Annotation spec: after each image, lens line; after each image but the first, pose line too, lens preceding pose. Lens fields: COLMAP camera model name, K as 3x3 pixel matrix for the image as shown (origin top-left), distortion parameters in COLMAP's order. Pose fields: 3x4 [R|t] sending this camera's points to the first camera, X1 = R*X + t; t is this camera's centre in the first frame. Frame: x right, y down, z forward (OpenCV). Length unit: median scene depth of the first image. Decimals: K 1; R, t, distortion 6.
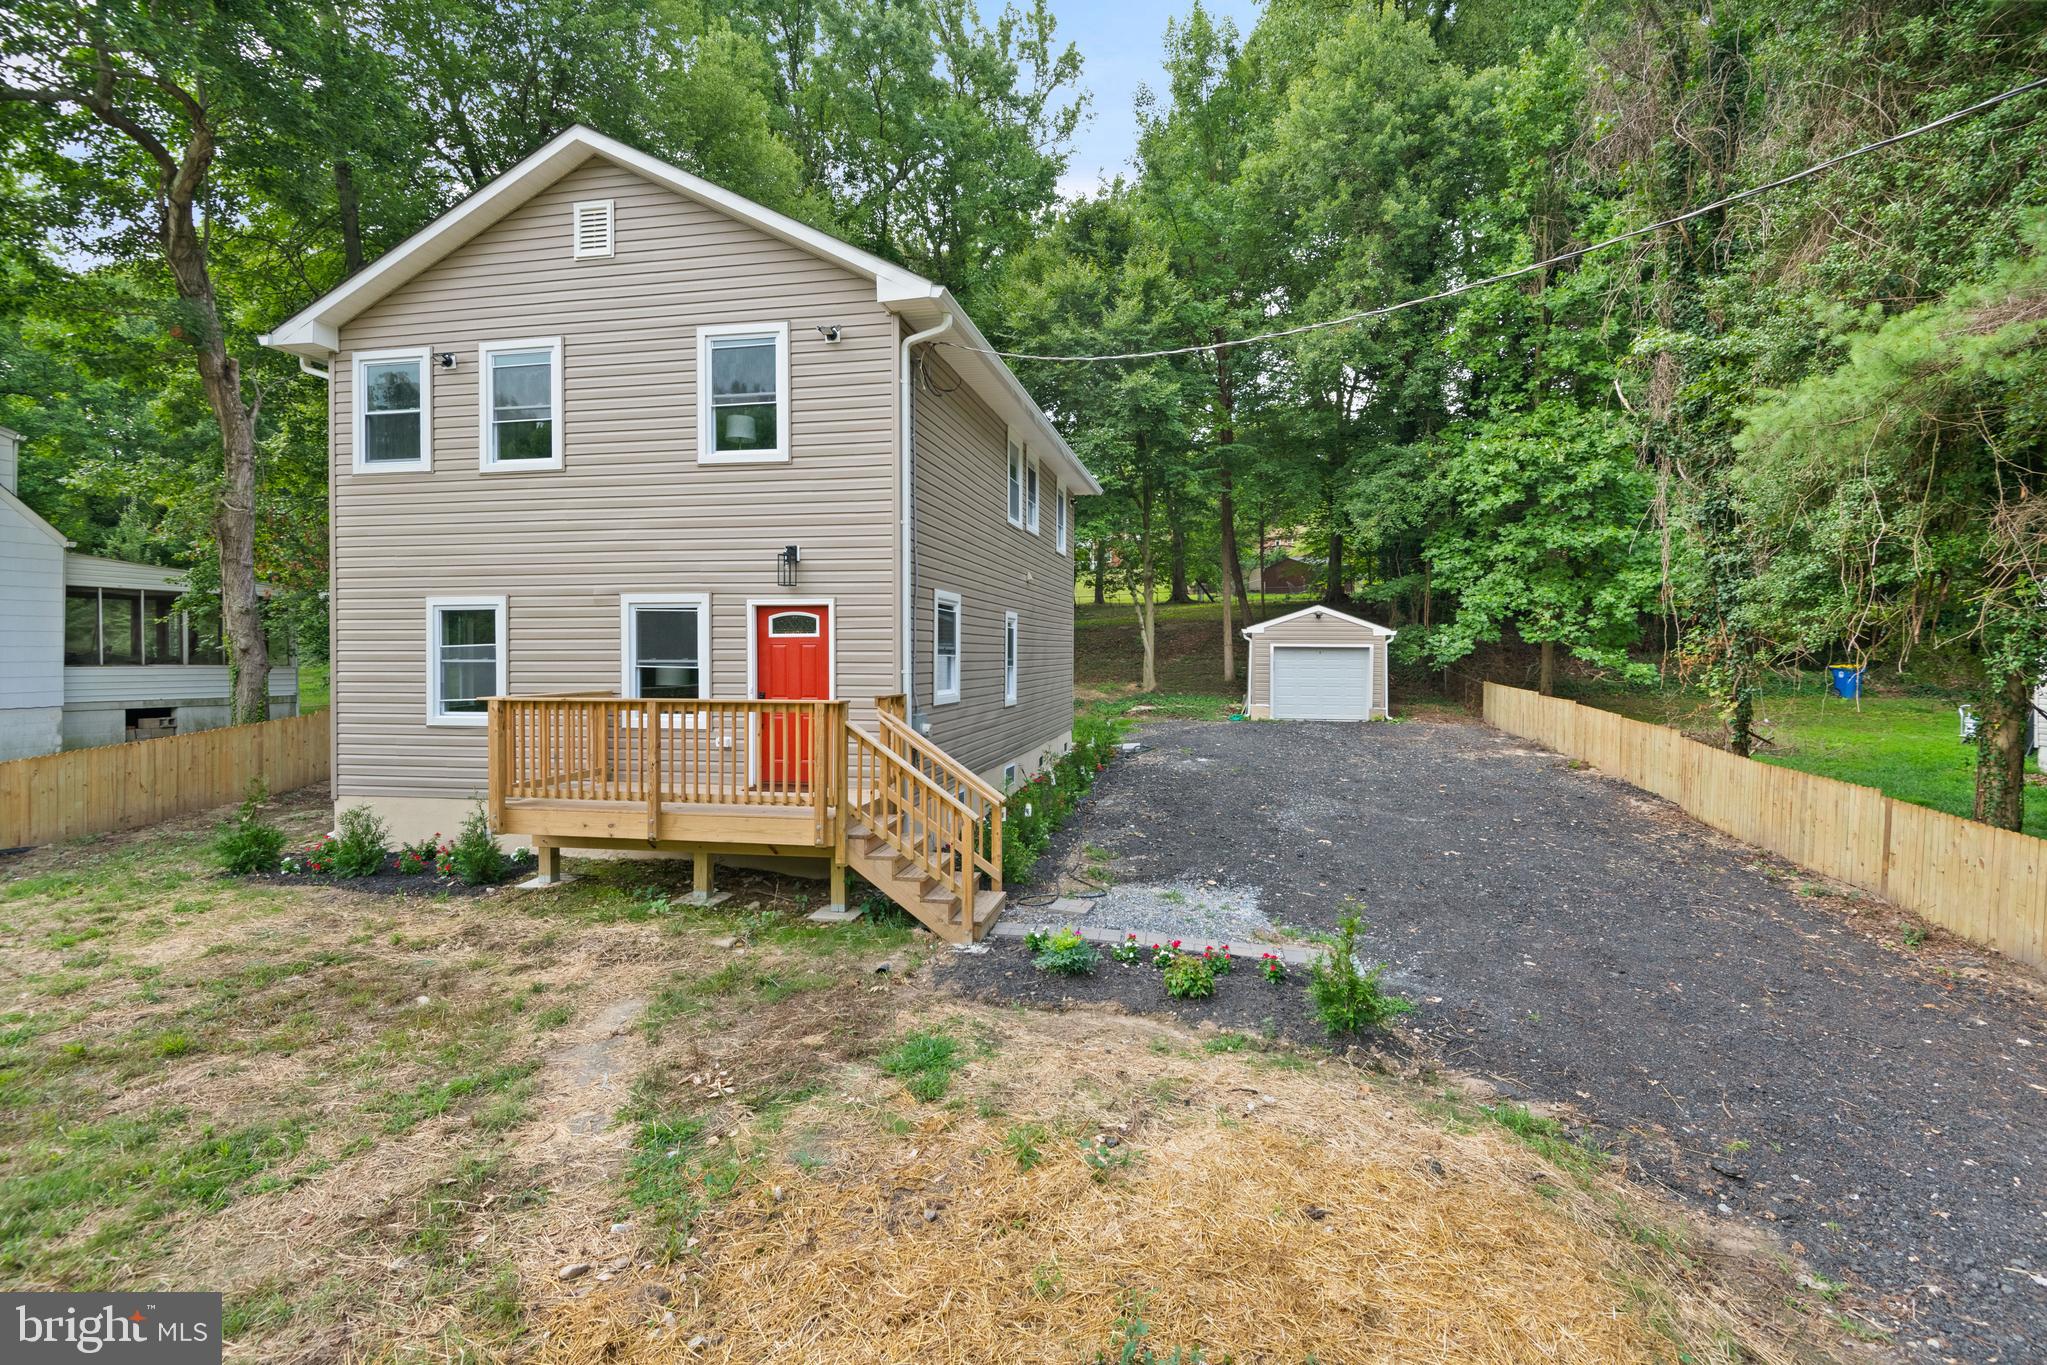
lens RADIAL K [[948.1, 0, 1022.5], [0, 948.1, 669.1], [0, 0, 1]] dist [0.019671, -0.014075]
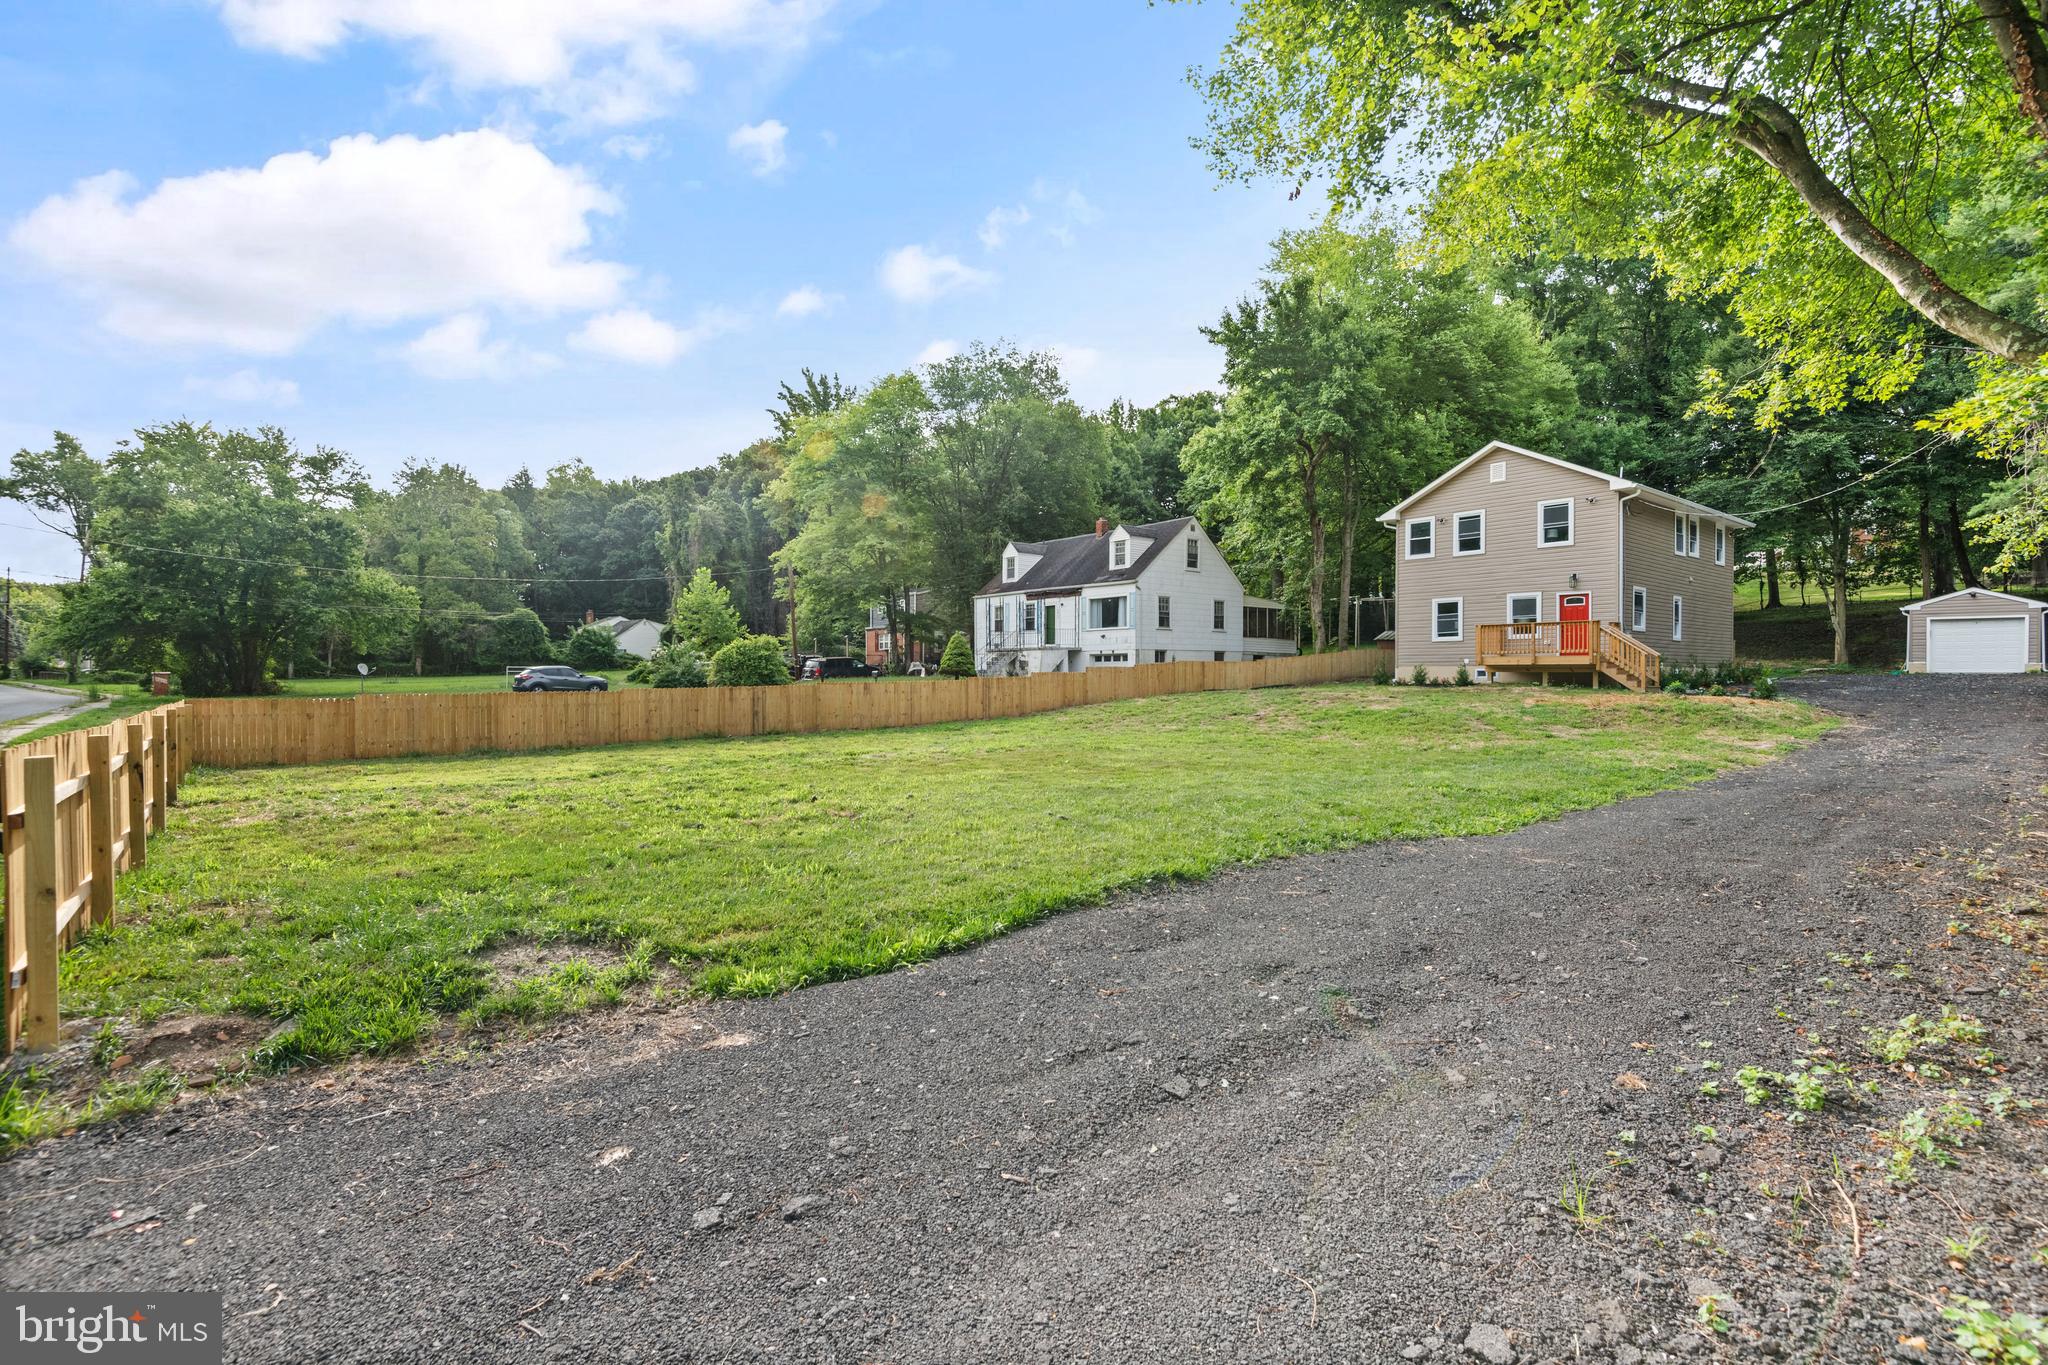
lens RADIAL K [[948.6, 0, 1029.4], [0, 948.6, 685.4], [0, 0, 1]] dist [0.019671, -0.014075]
pose [[0.787453, 0.004558, -0.616358, 0.228459], [-0.011186, 0.999914, -0.006896, 0.235754], [0.616274, 0.012325, 0.787436, -2.184574]]
